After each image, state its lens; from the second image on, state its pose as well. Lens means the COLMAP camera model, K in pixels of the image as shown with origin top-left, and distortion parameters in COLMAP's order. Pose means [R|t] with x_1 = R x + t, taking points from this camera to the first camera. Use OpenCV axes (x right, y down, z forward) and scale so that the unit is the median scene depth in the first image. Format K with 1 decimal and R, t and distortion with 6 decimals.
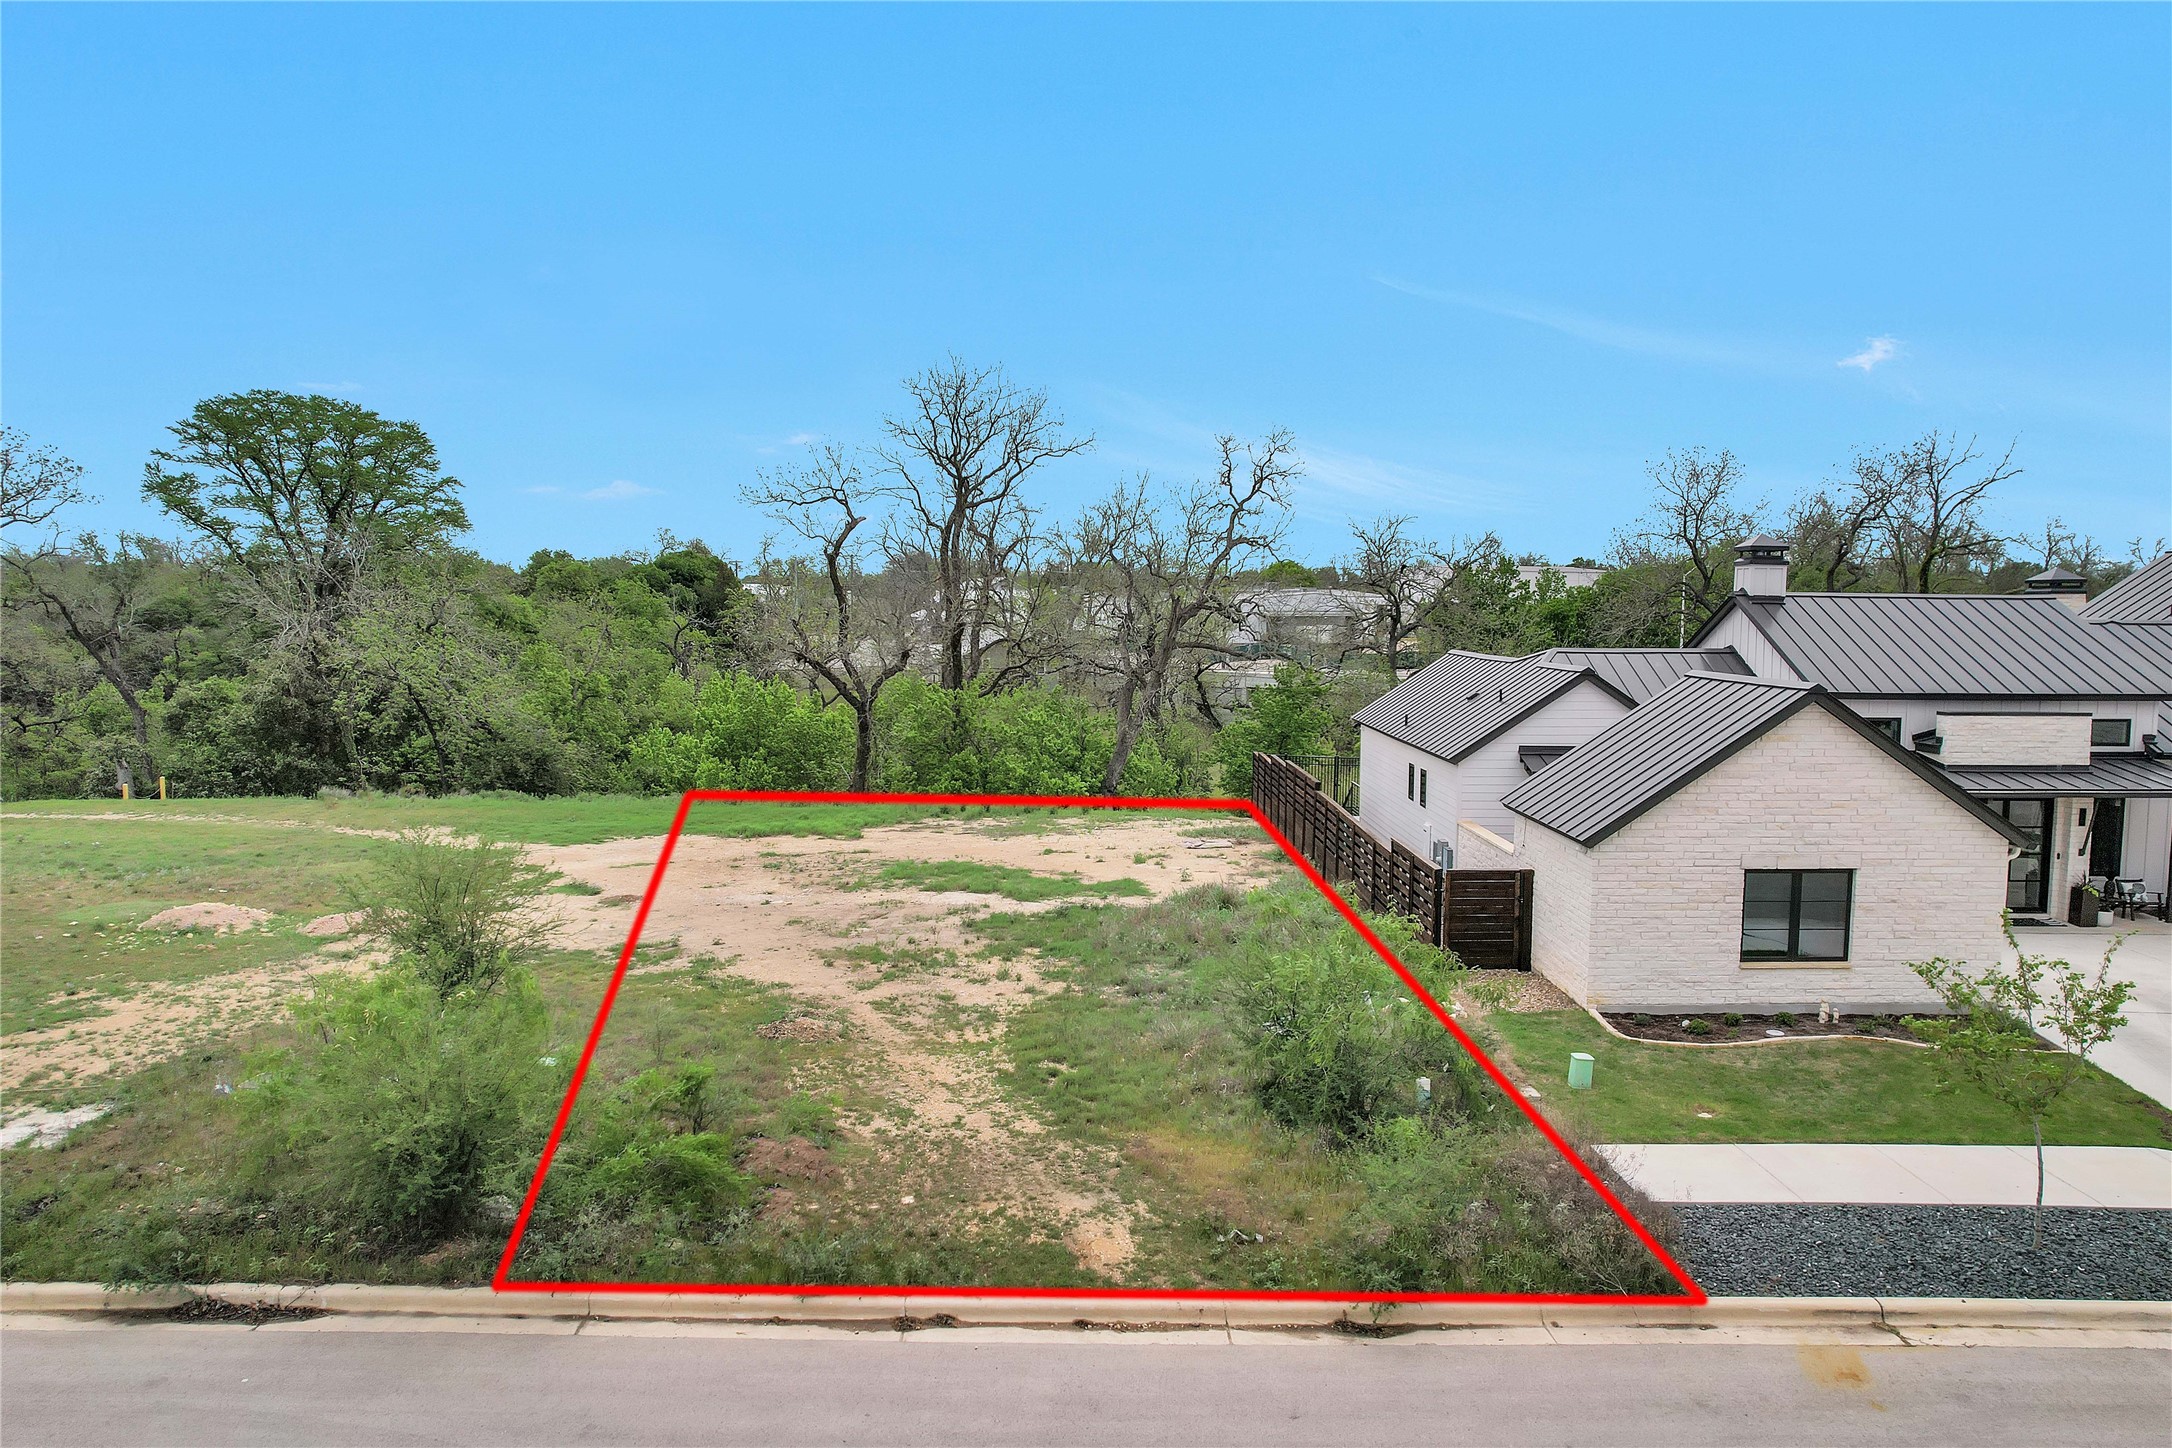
lens RADIAL K [[1417.7, 0, 1086.0], [0, 1417.7, 724.0], [0, 0, 1]] dist [-0.058324, 0.056825]
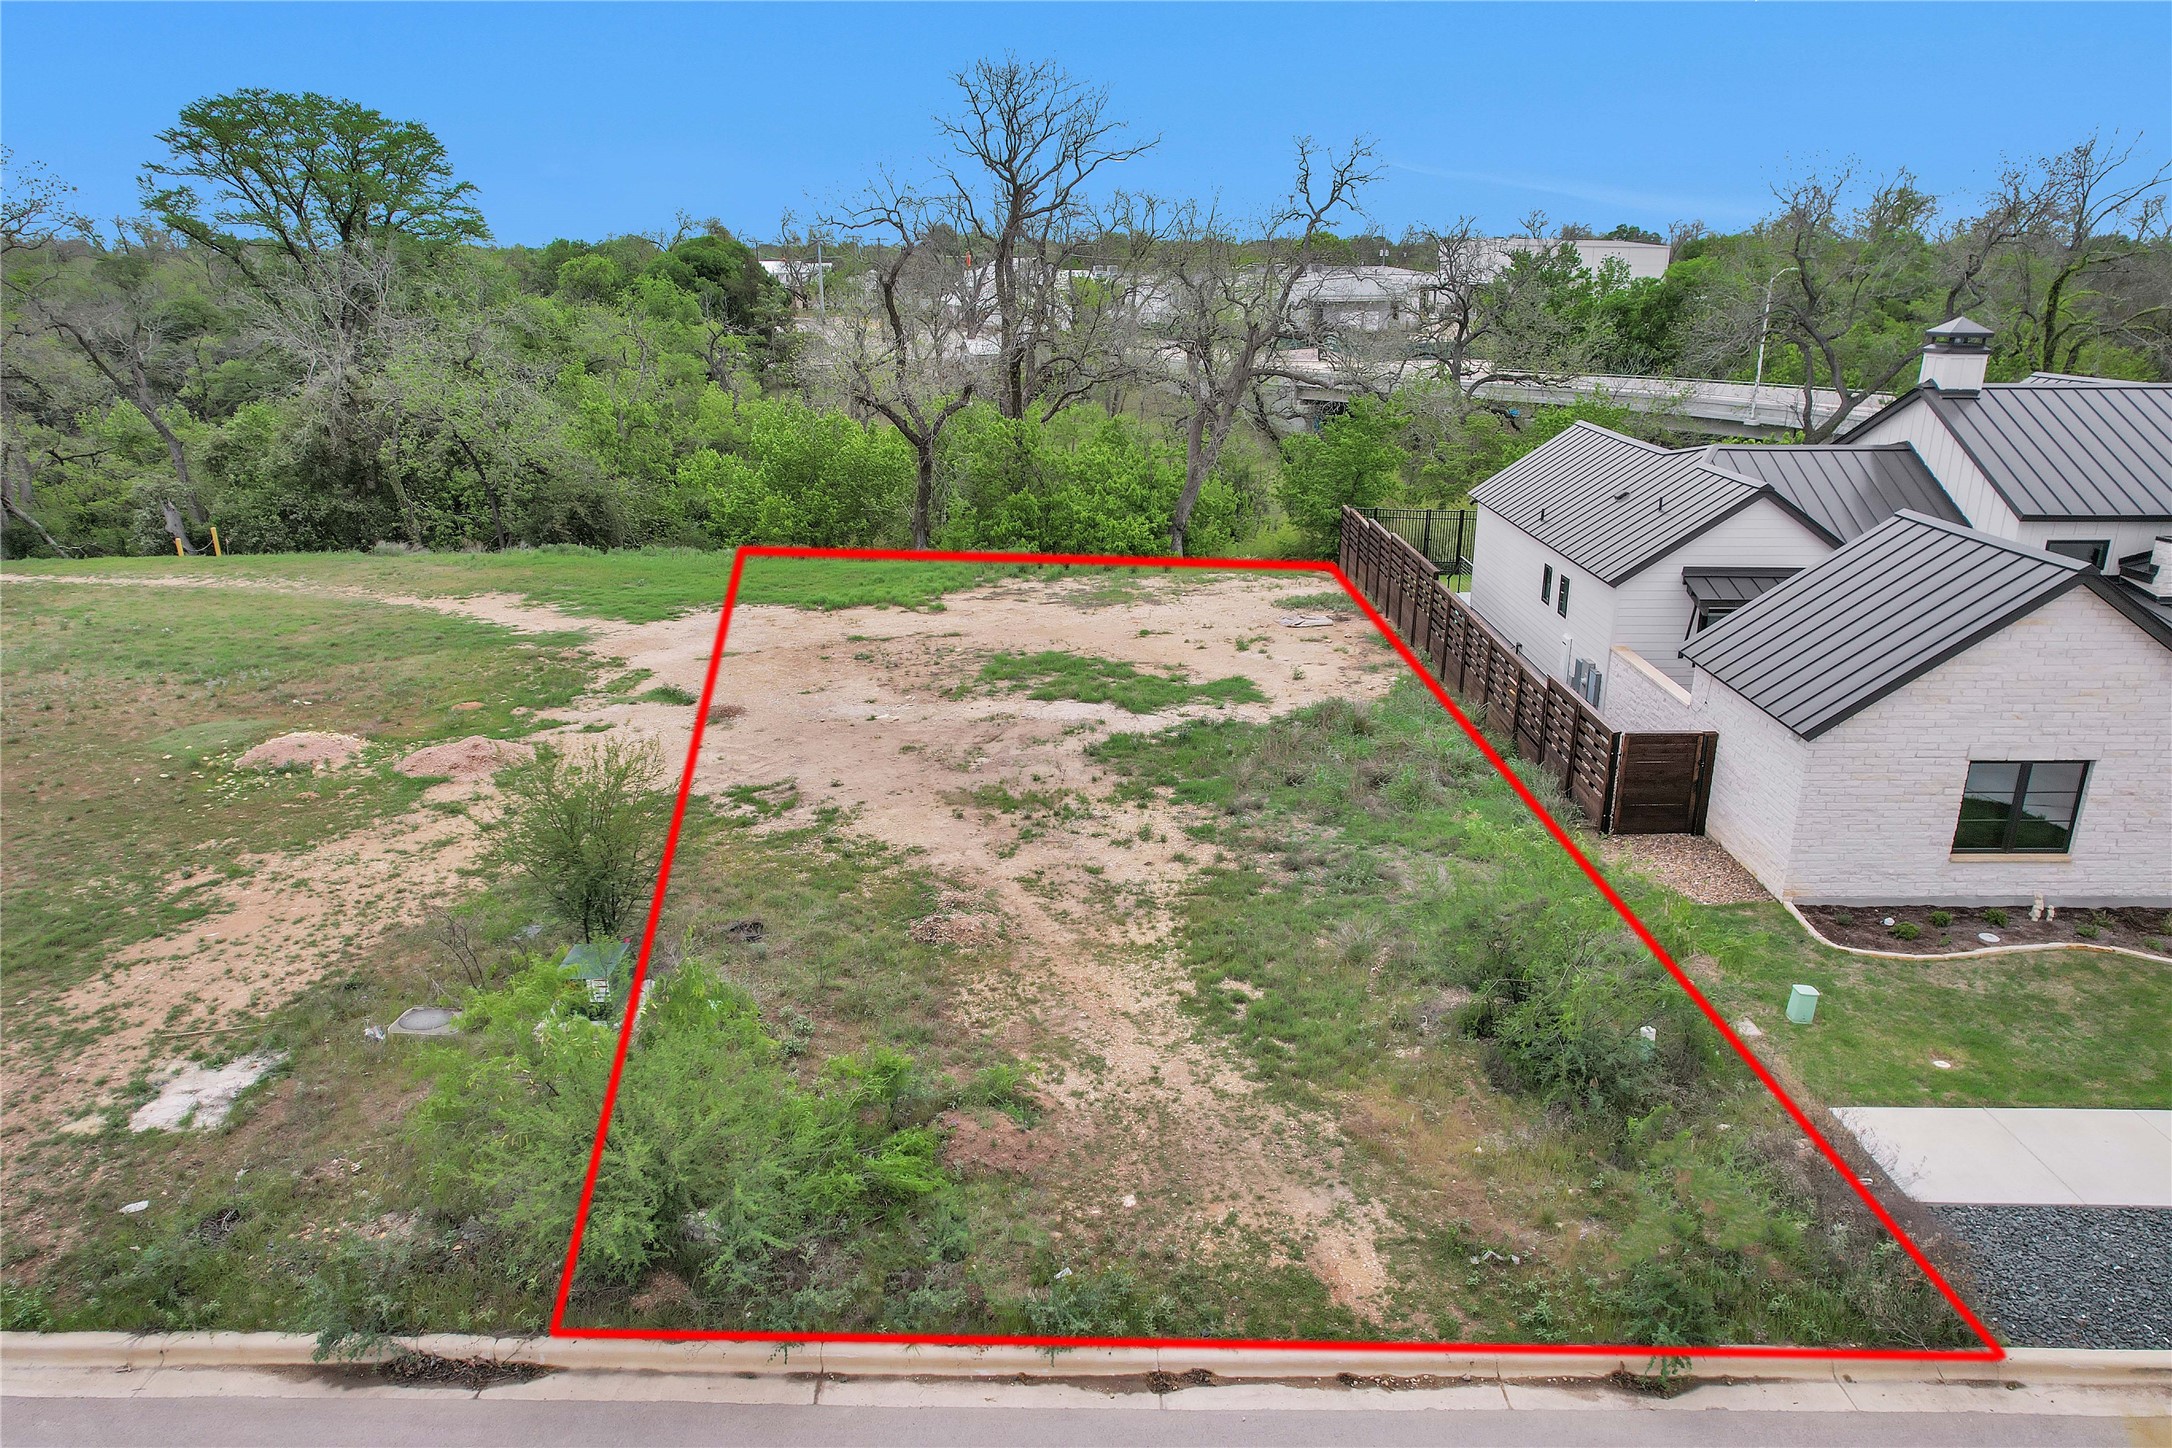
lens RADIAL K [[1385.1, 0, 1090.4], [0, 1385.1, 730.3], [0, 0, 1]] dist [-0.068098, 0.067448]
pose [[0.999923, -0.003541, -0.011874, -0.094994], [0.006262, 0.971324, 0.237678, -0.126437], [0.010692, -0.237734, 0.971271, 0.122168]]
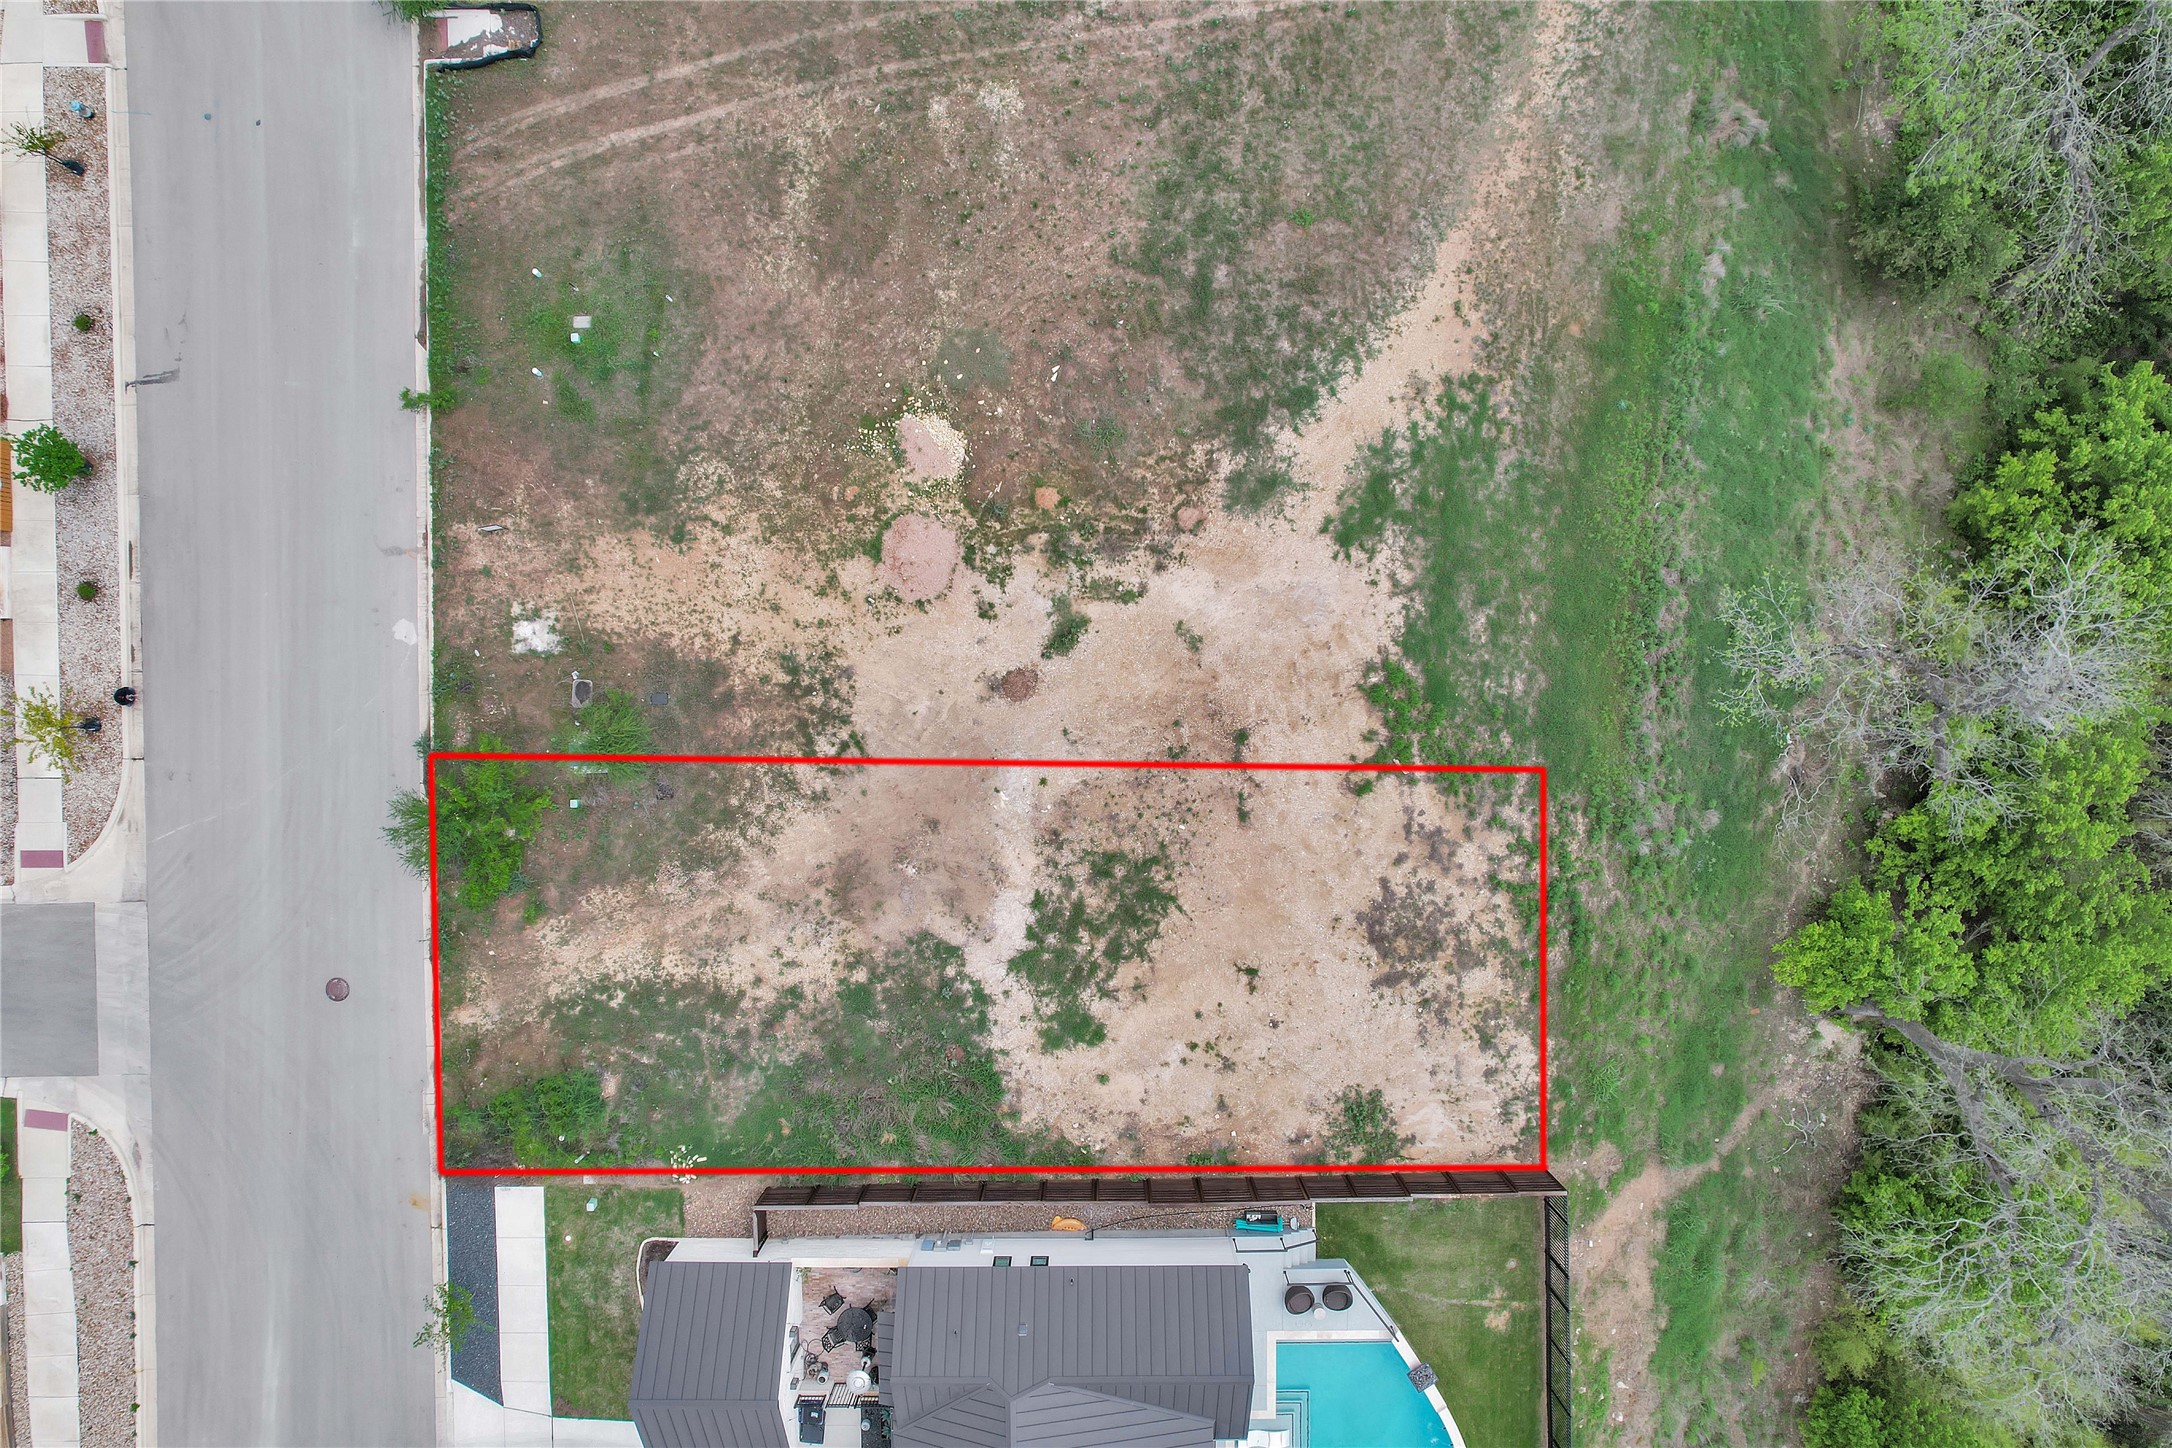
lens RADIAL K [[1417.4, 0, 1083.4], [0, 1417.4, 730.2], [0, 0, 1]] dist [-0.053438, 0.036930]
pose [[0.005331, 0.999879, 0.014625, -0.444574], [-0.086009, -0.014112, 0.996194, -1.933991], [0.996280, -0.006569, 0.085923, 1.379880]]
